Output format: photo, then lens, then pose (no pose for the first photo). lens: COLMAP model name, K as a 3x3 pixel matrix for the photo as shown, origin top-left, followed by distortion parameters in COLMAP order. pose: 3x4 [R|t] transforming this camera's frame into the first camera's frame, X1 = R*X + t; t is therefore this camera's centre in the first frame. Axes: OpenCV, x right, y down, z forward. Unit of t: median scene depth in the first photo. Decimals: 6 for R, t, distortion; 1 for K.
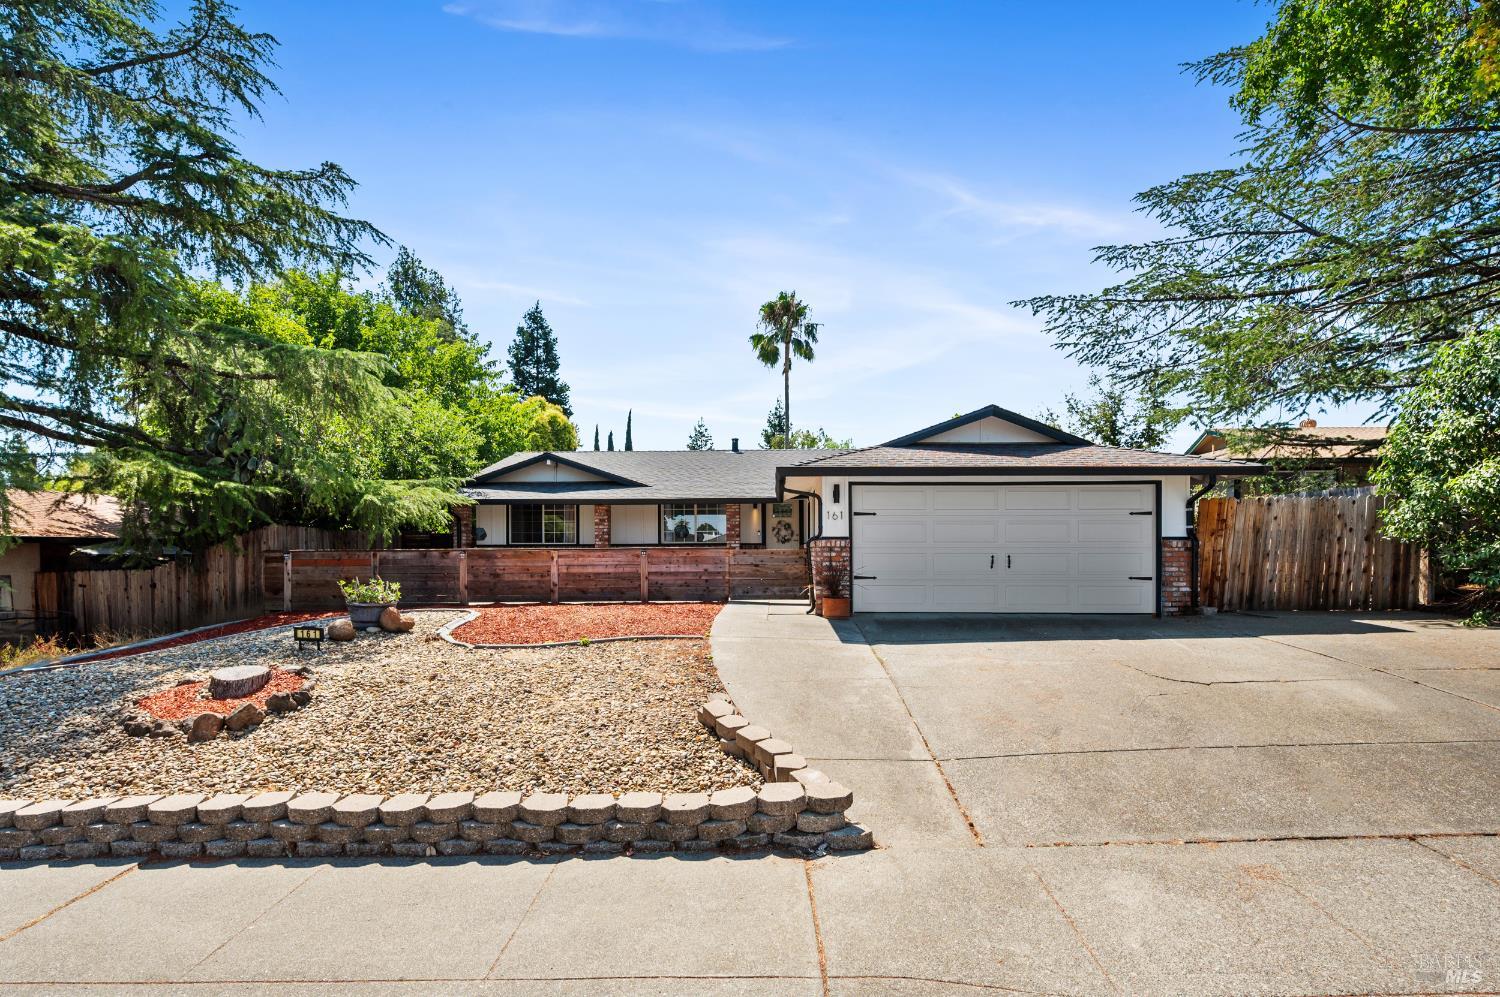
lens RADIAL K [[660.7, 0, 760.7], [0, 660.7, 565.9], [0, 0, 1]] dist [0.000837, 0.000148]
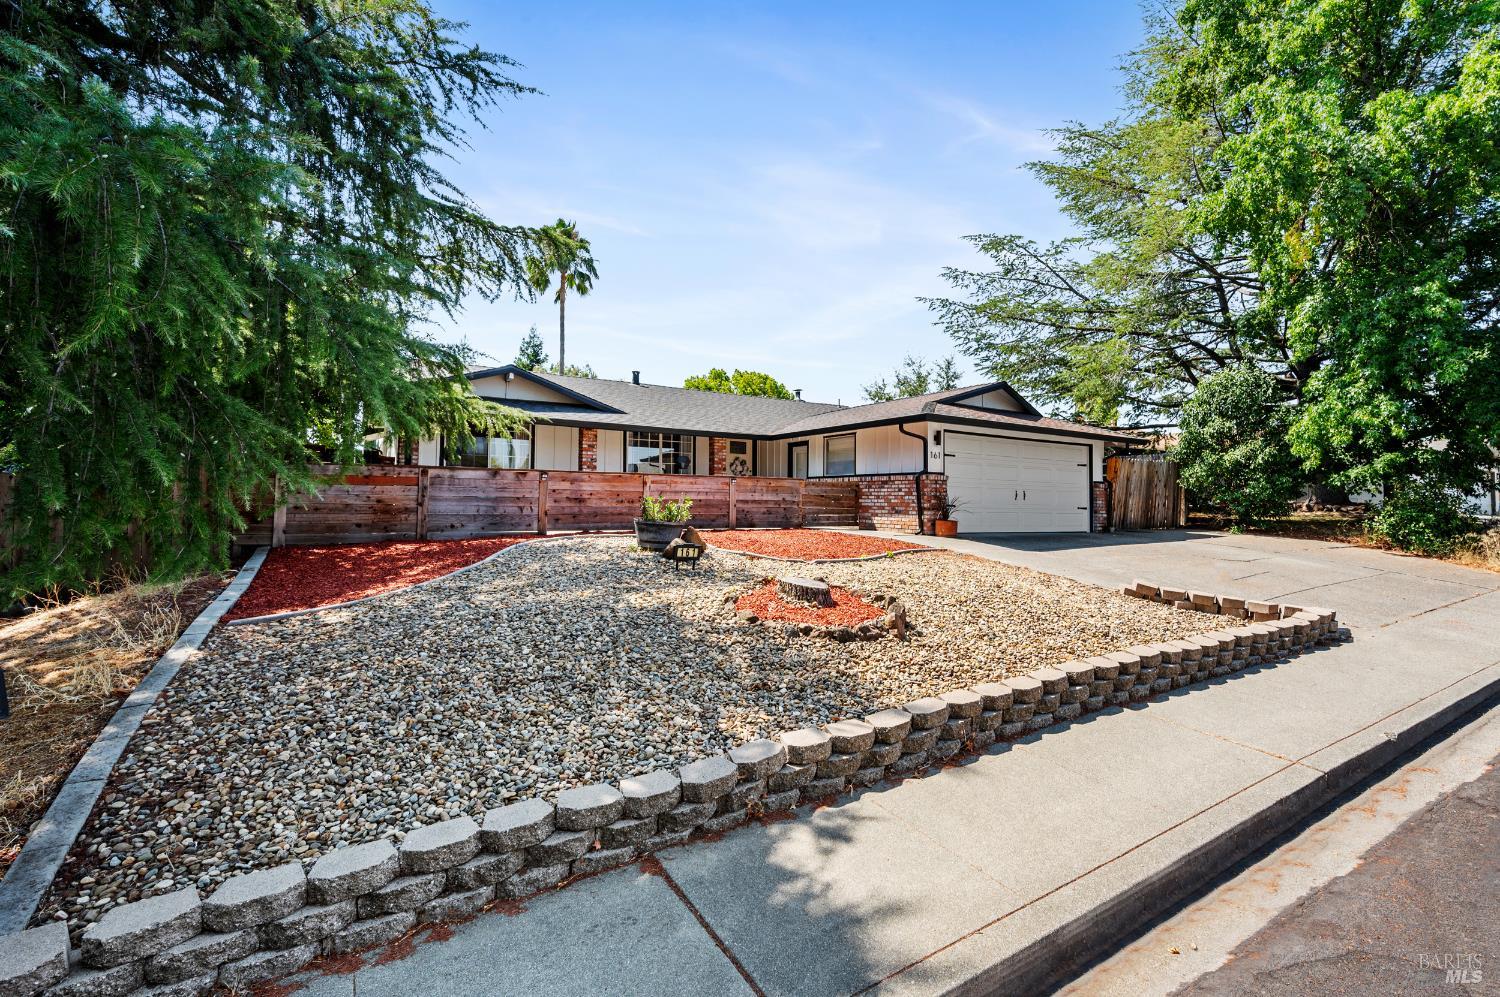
lens RADIAL K [[646.5, 0, 805.2], [0, 646.5, 497.7], [0, 0, 1]] dist [0.000585, 0.000043]
pose [[0.828573, 0.020423, 0.559508, -0.766106], [-0.008400, 0.999675, -0.024052, 0.034493], [-0.559817, 0.015229, 0.828476, 0.132228]]
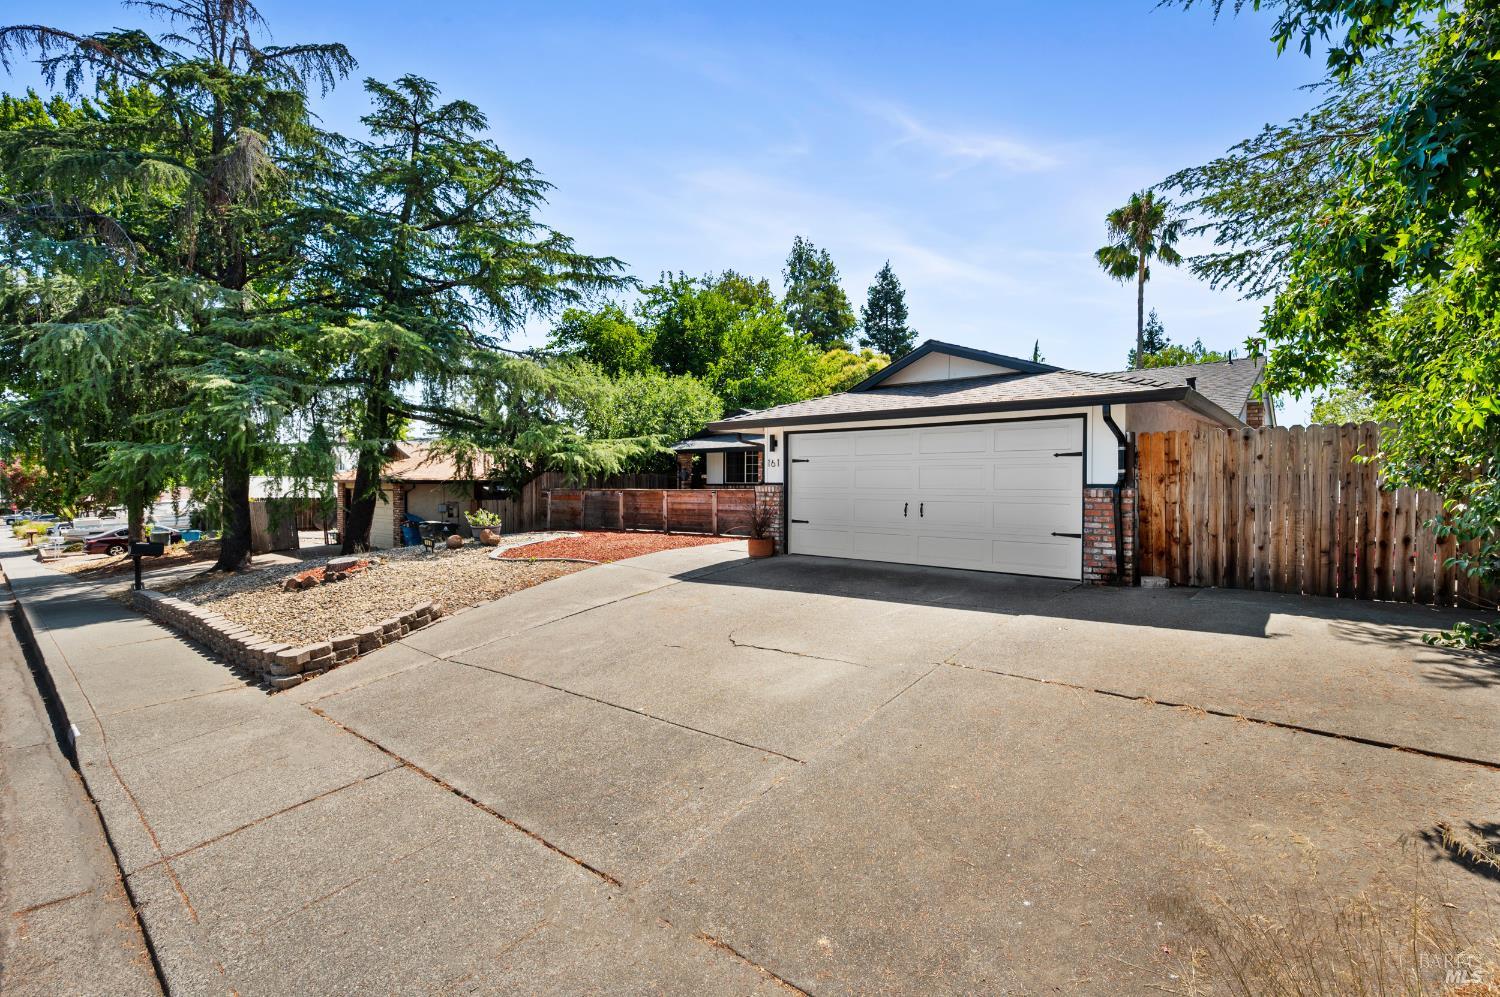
lens RADIAL K [[646.5, 0, 805.2], [0, 646.5, 497.7], [0, 0, 1]] dist [0.000585, 0.000043]
pose [[0.807531, 0.015971, -0.589608, 0.778163], [-0.015089, 0.999866, 0.006418, -0.027130], [0.589631, 0.003714, 0.807664, 0.172954]]
